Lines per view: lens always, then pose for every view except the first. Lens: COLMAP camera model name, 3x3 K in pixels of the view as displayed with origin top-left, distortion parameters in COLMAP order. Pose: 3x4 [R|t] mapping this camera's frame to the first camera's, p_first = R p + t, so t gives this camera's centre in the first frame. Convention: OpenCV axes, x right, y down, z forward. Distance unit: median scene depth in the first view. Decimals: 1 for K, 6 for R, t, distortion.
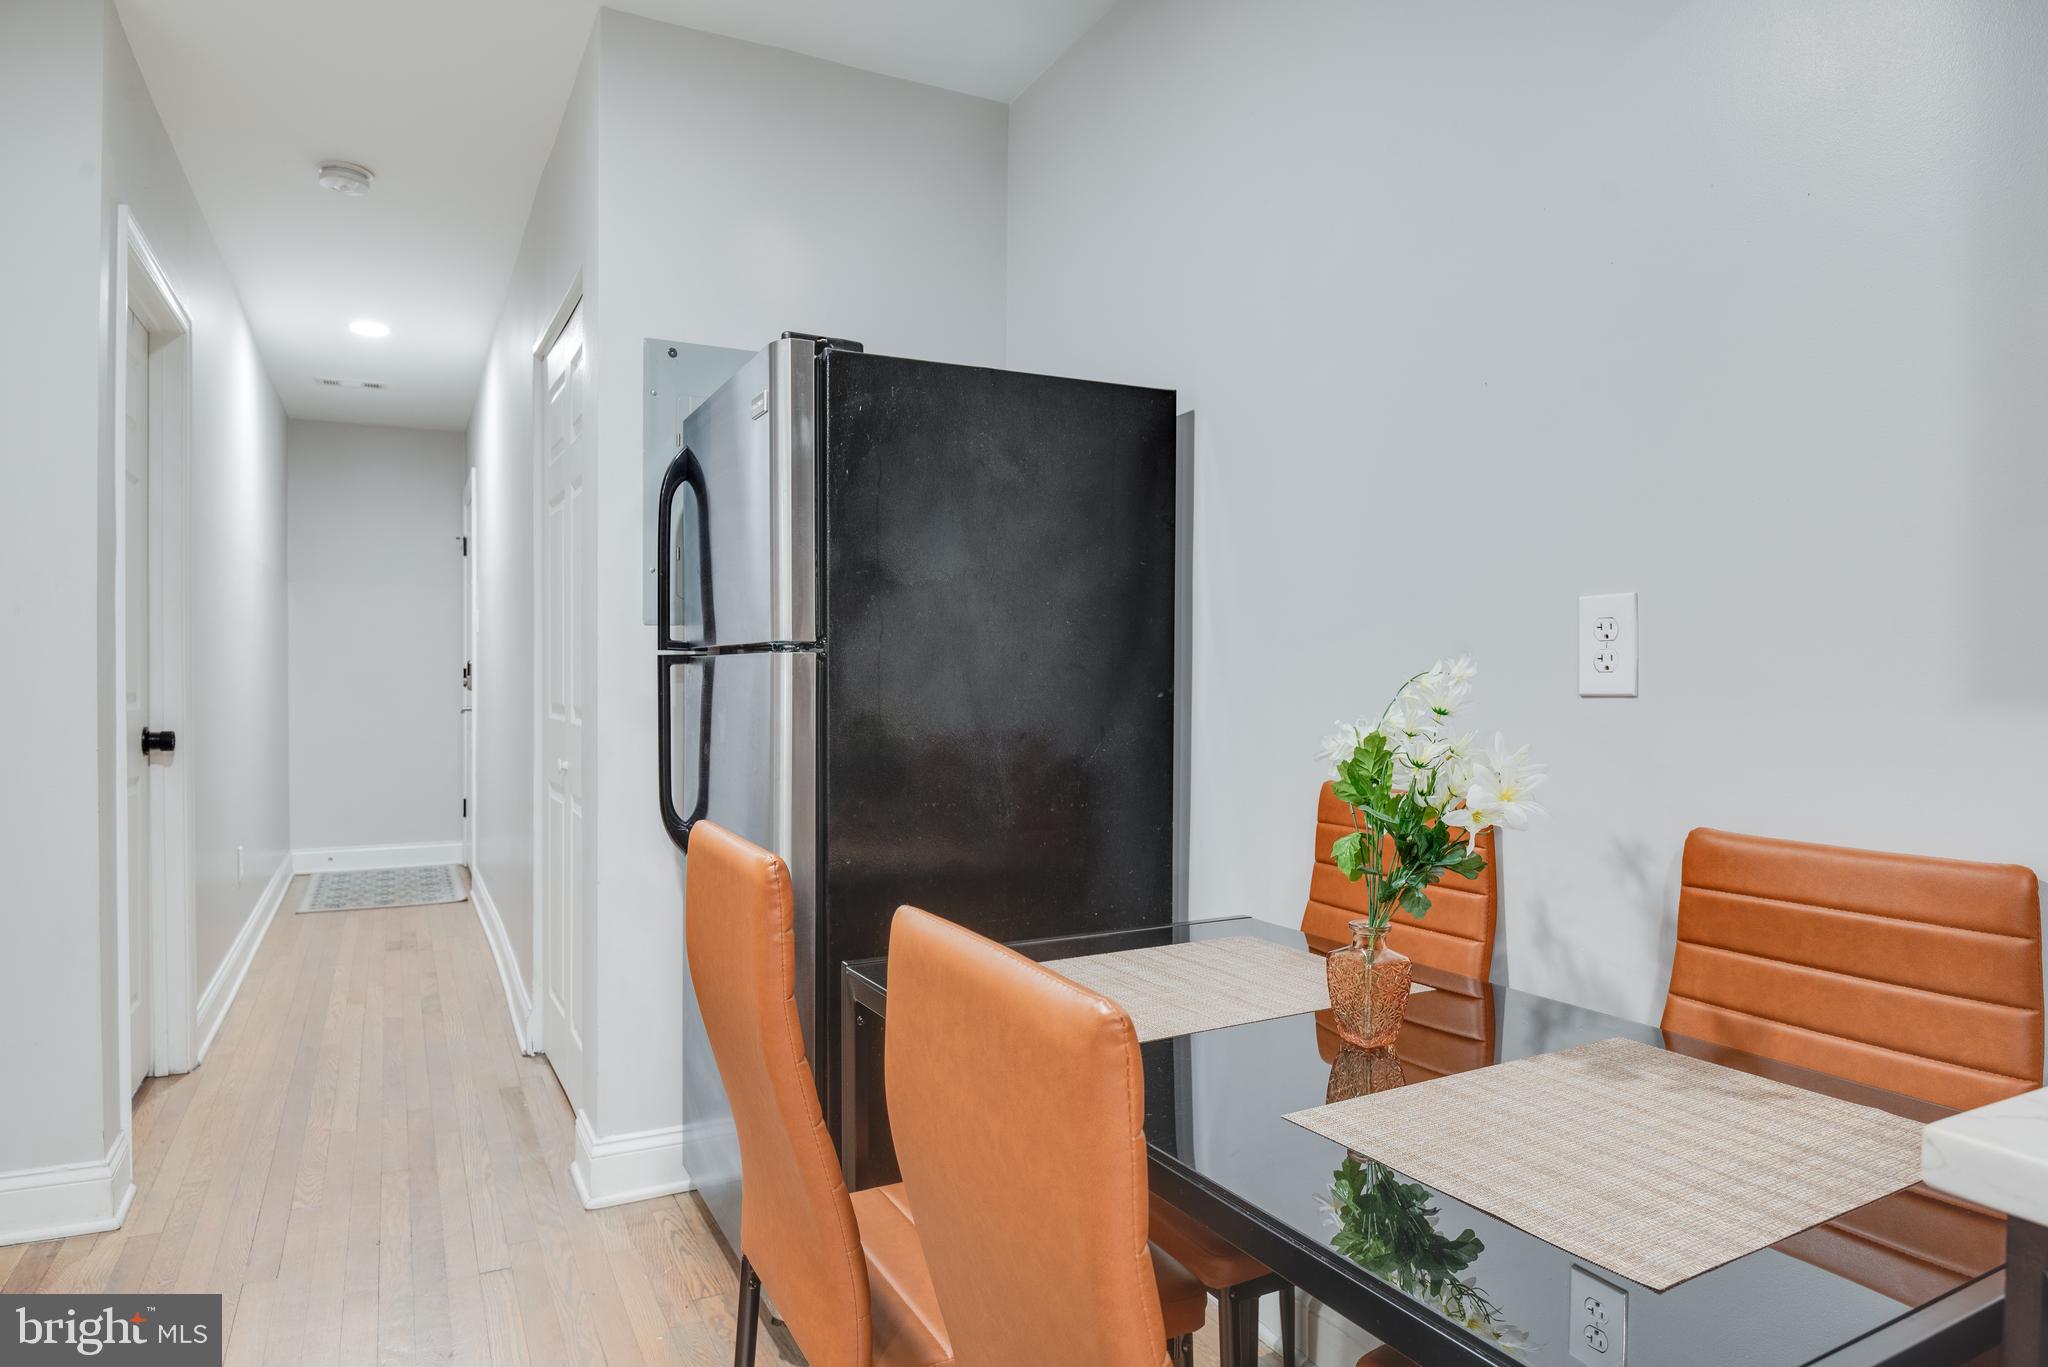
lens RADIAL K [[1210.6, 0, 998.1], [0, 1210.6, 688.3], [0, 0, 1]] dist [-0.021125, -0.001683]
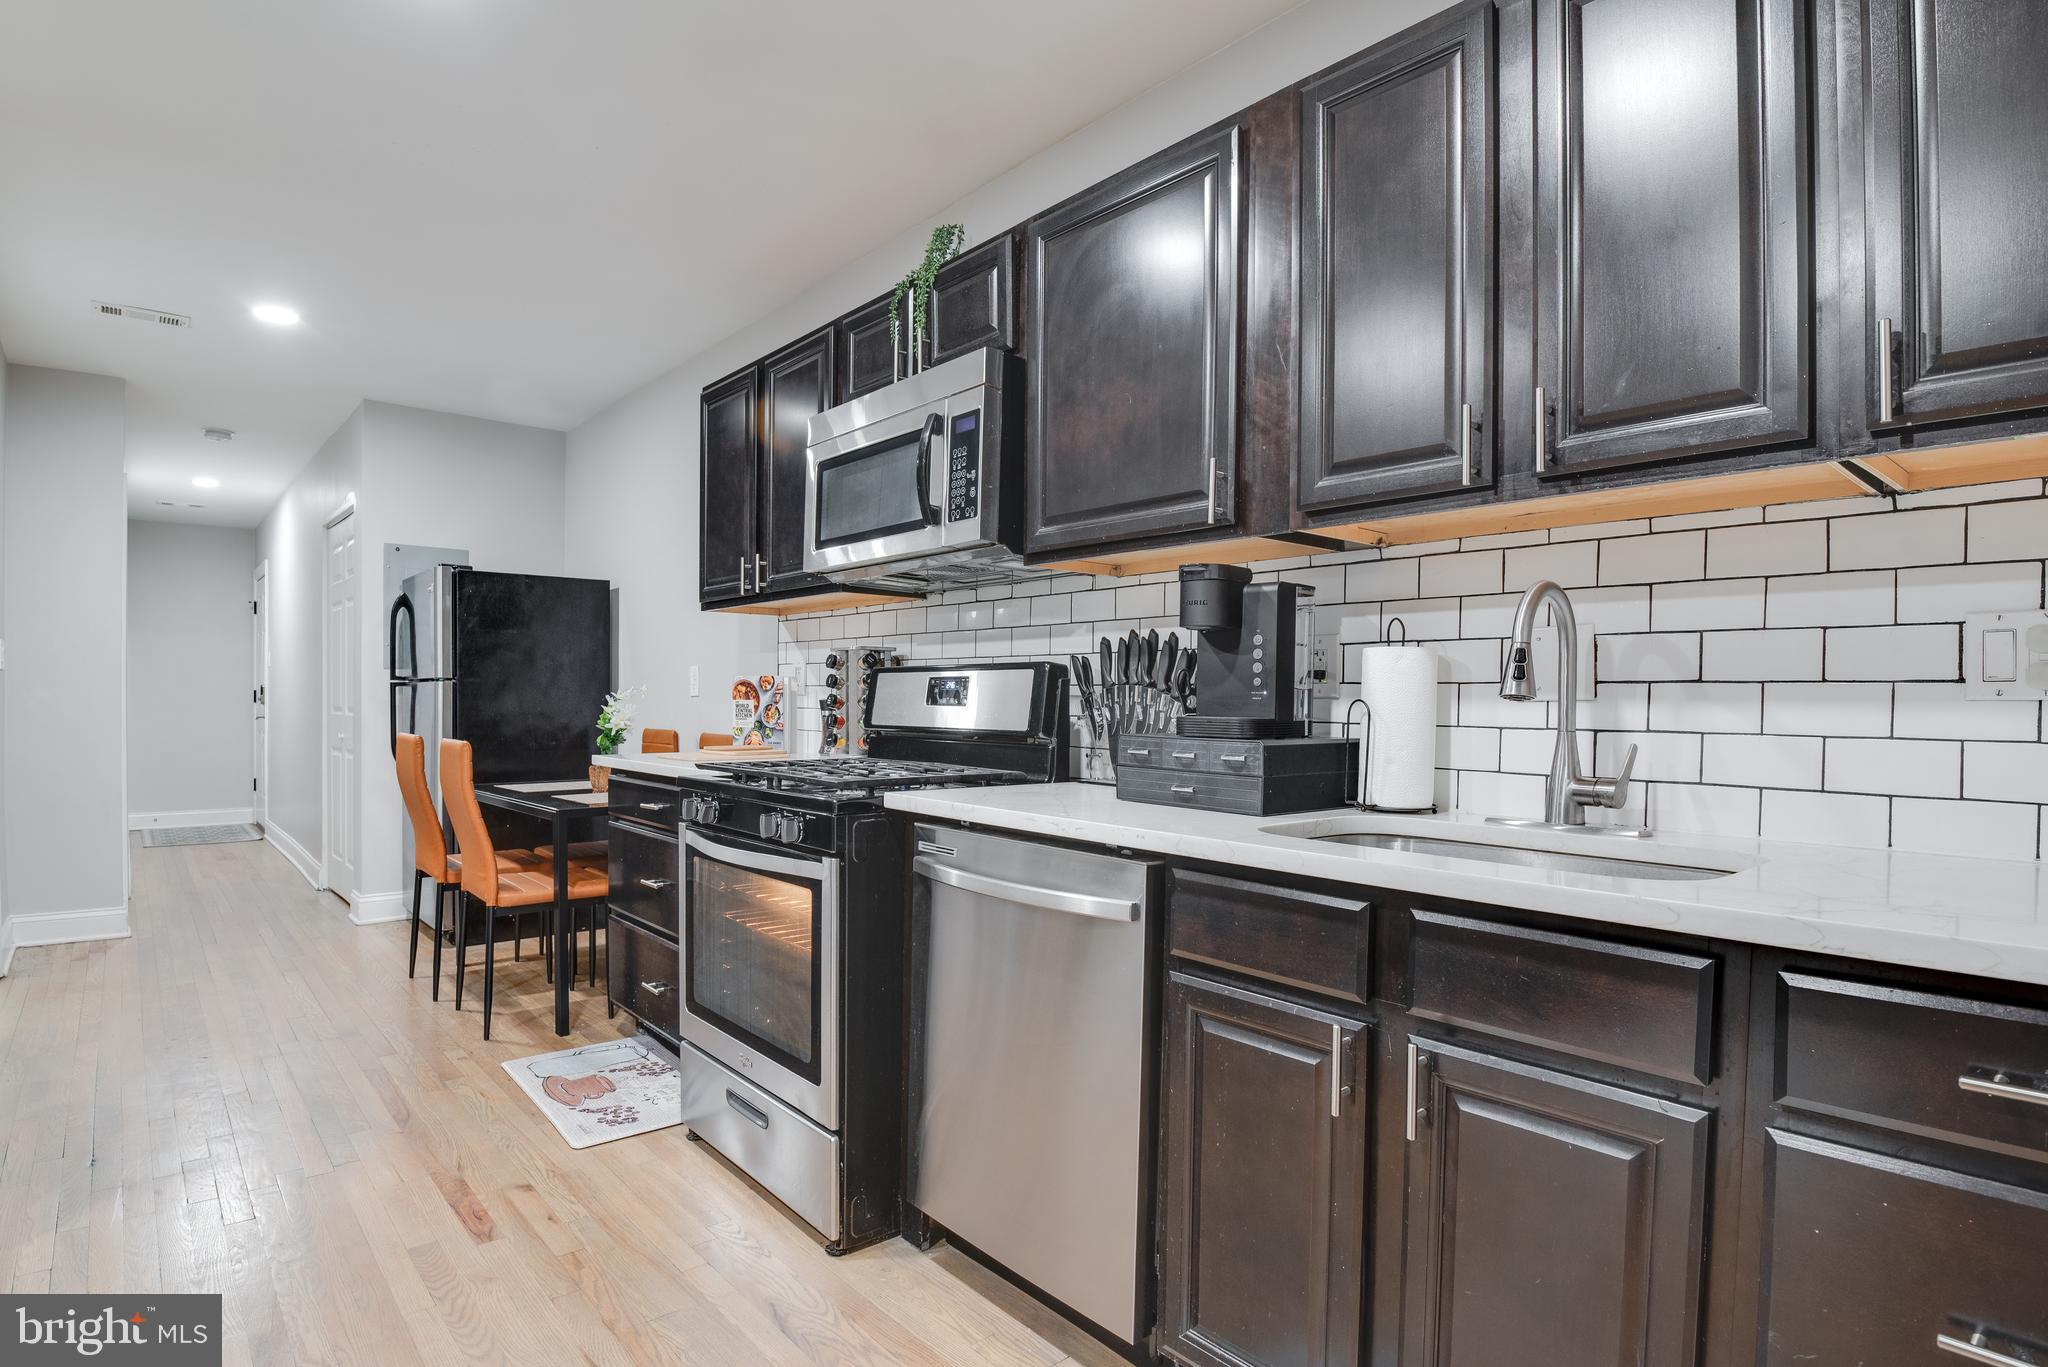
lens RADIAL K [[1064.6, 0, 972.8], [0, 1064.6, 703.8], [0, 0, 1]] dist [-0.026373, -0.000613]
pose [[0.975926, 0.002337, 0.218089, 0.367440], [-0.000261, 0.999954, -0.009549, 0.032728], [-0.218101, 0.009262, 0.975882, -1.219187]]
